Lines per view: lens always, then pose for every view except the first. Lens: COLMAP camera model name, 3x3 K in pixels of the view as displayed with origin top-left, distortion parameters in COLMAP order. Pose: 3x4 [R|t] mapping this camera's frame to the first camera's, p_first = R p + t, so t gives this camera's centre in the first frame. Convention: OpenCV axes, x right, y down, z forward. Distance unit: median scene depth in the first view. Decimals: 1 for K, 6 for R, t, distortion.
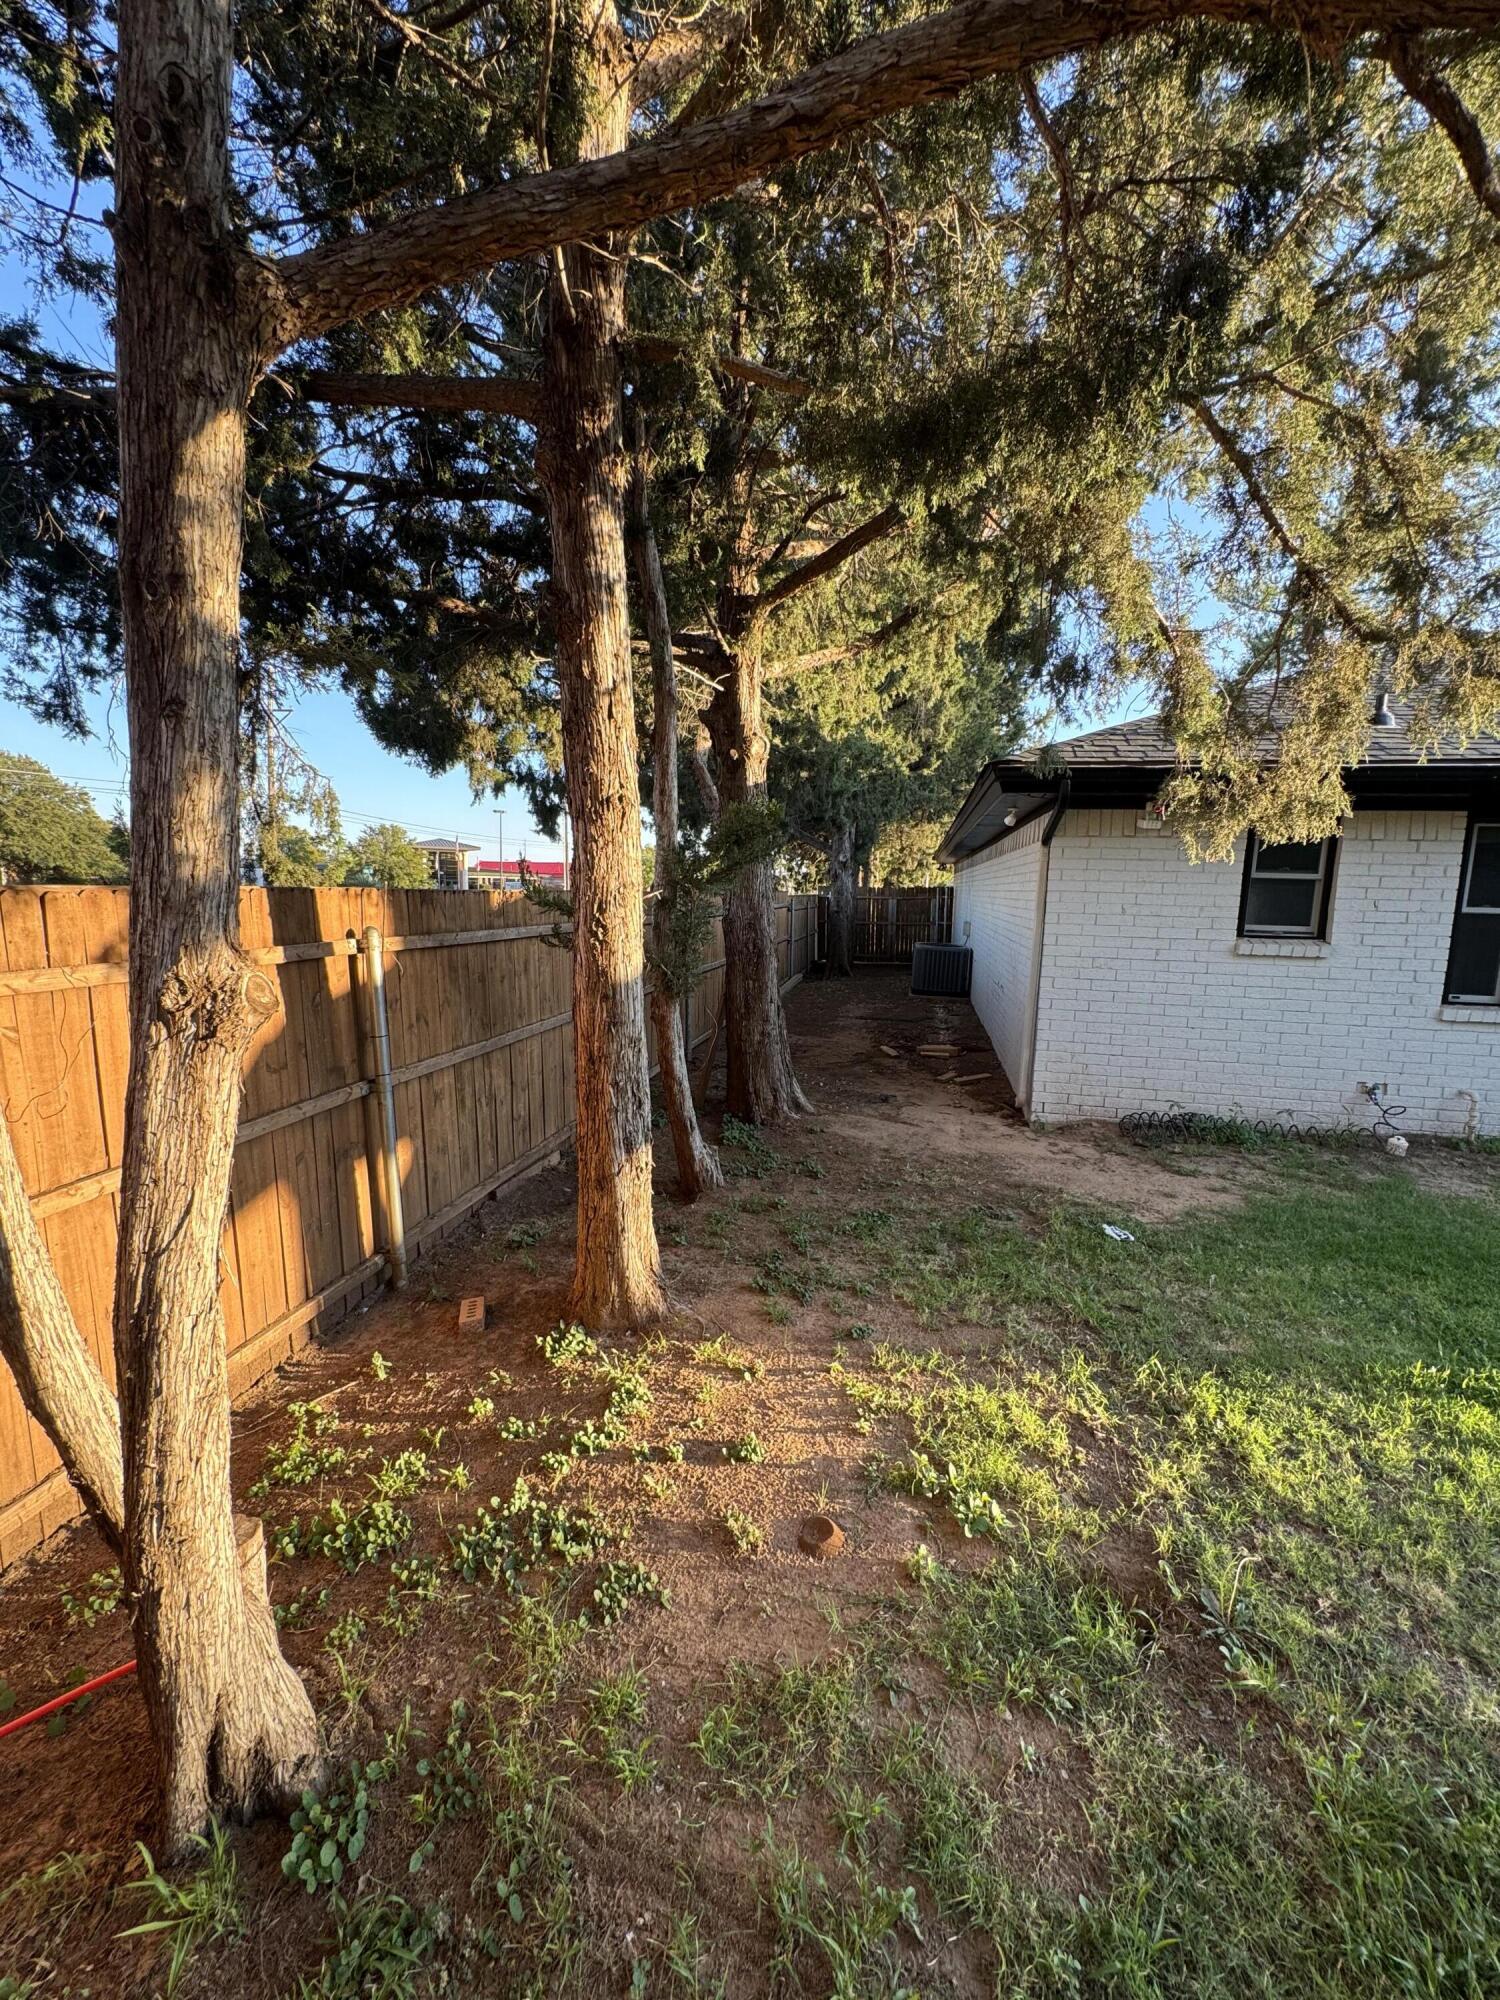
lens RADIAL K [[797.0, 0, 752.3], [0, 797.0, 997.2], [0, 0, 1]] dist [-0.002575, 0.000745]
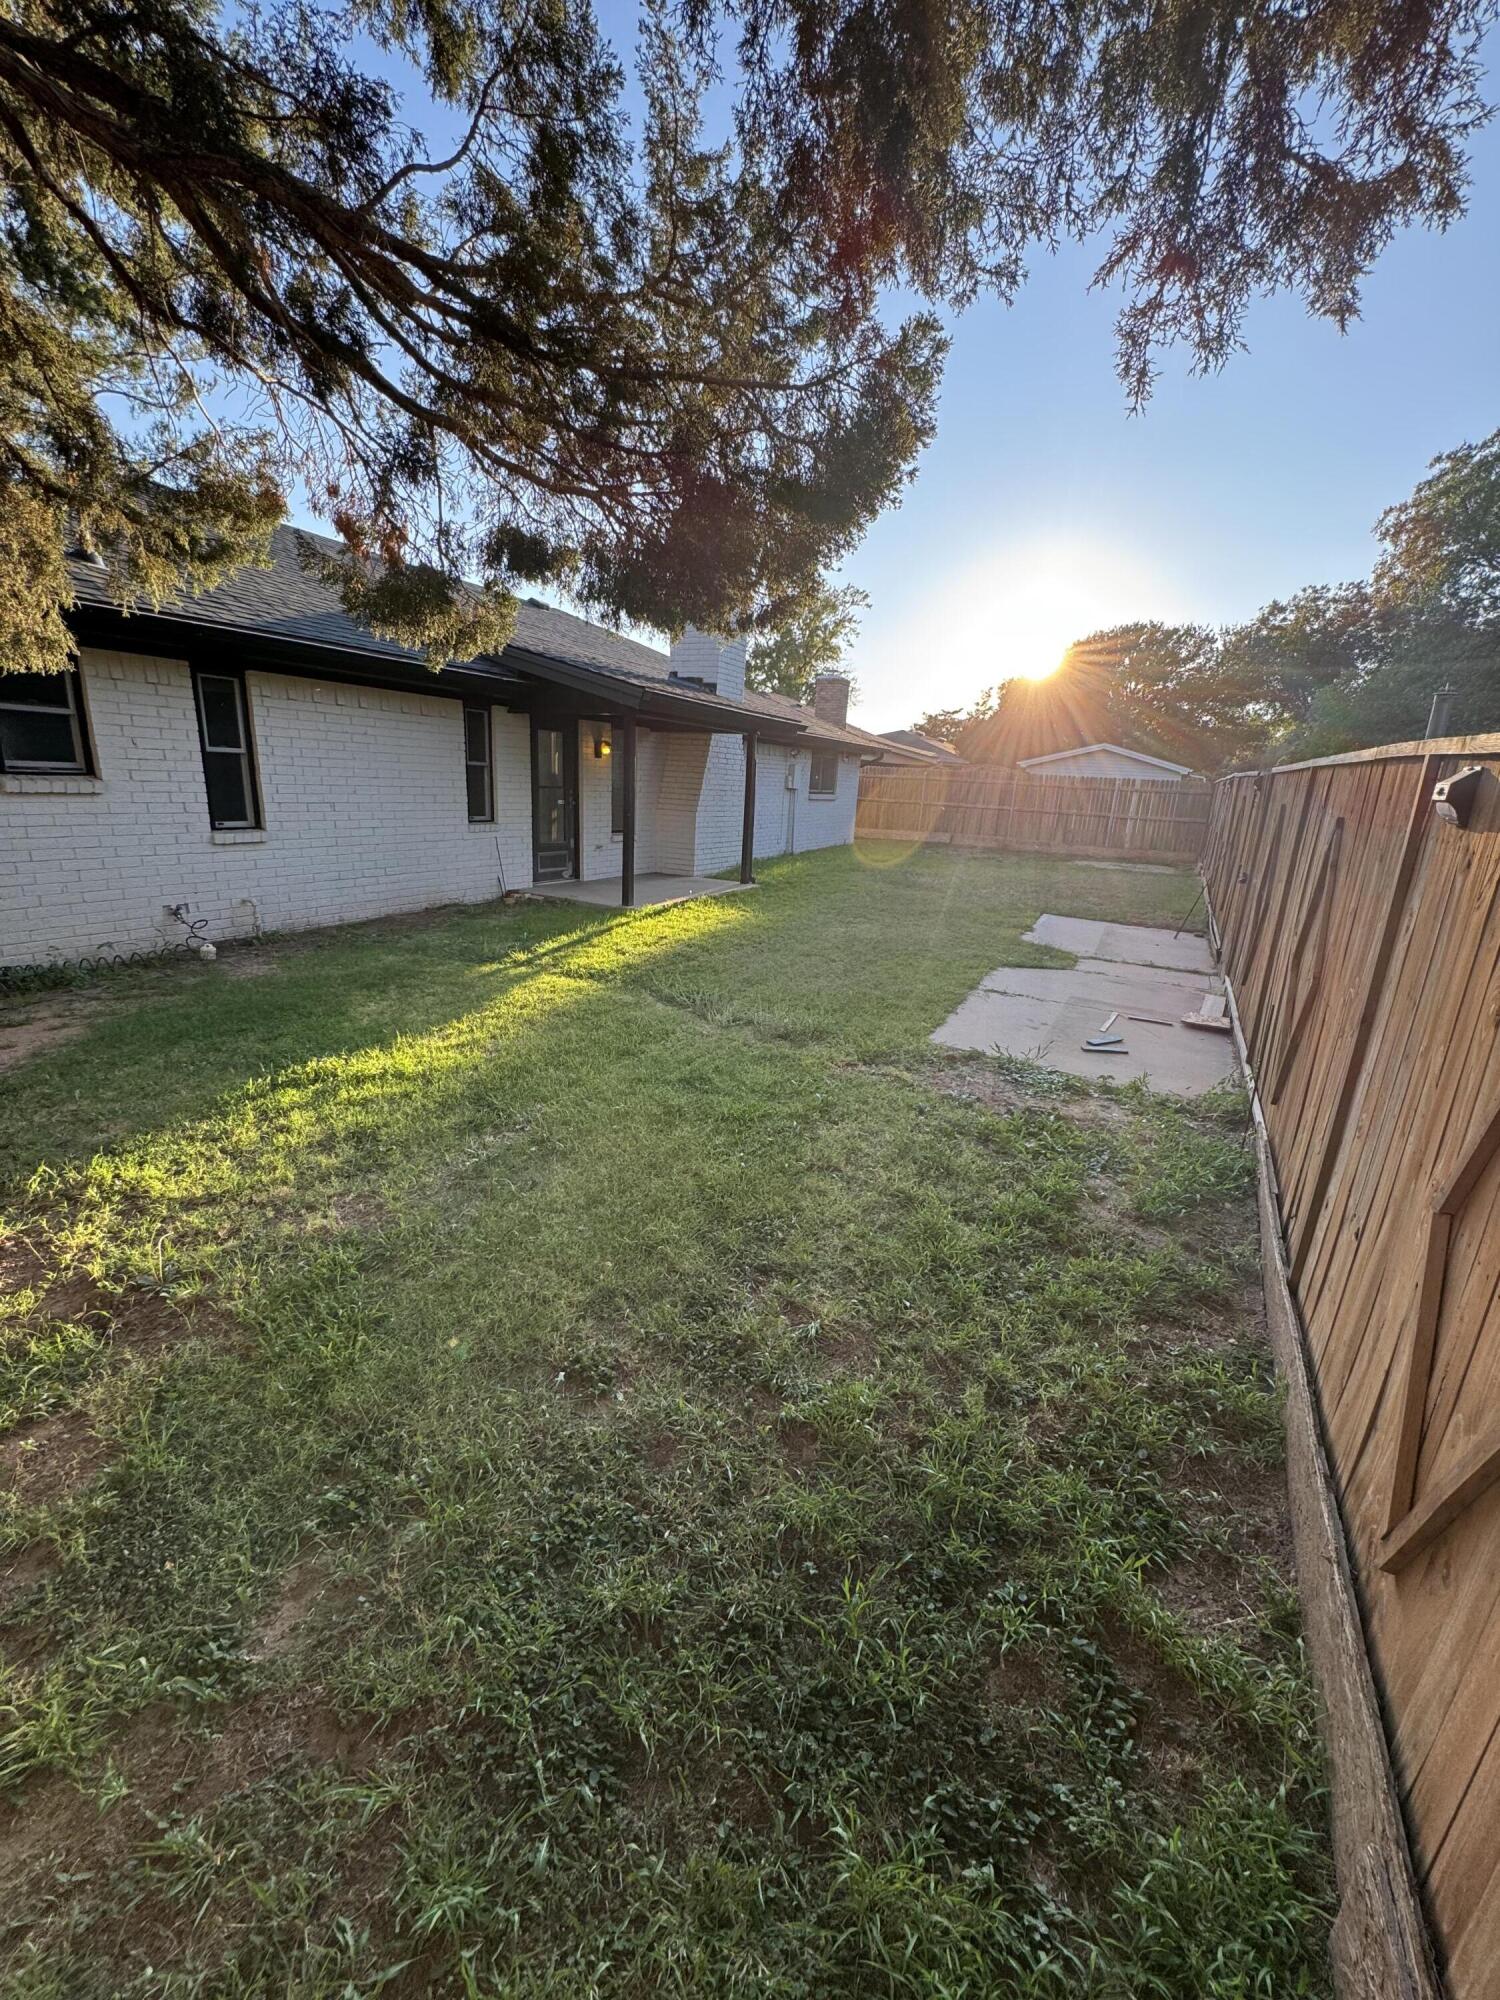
lens RADIAL K [[797.0, 0, 750.5], [0, 797.0, 999.8], [0, 0, 1]] dist [-0.002575, 0.000745]
pose [[0.278081, -0.266337, 0.922895, -0.183302], [0.090535, 0.963781, 0.250856, 0.056436], [-0.956282, 0.013796, 0.292122, -0.268326]]
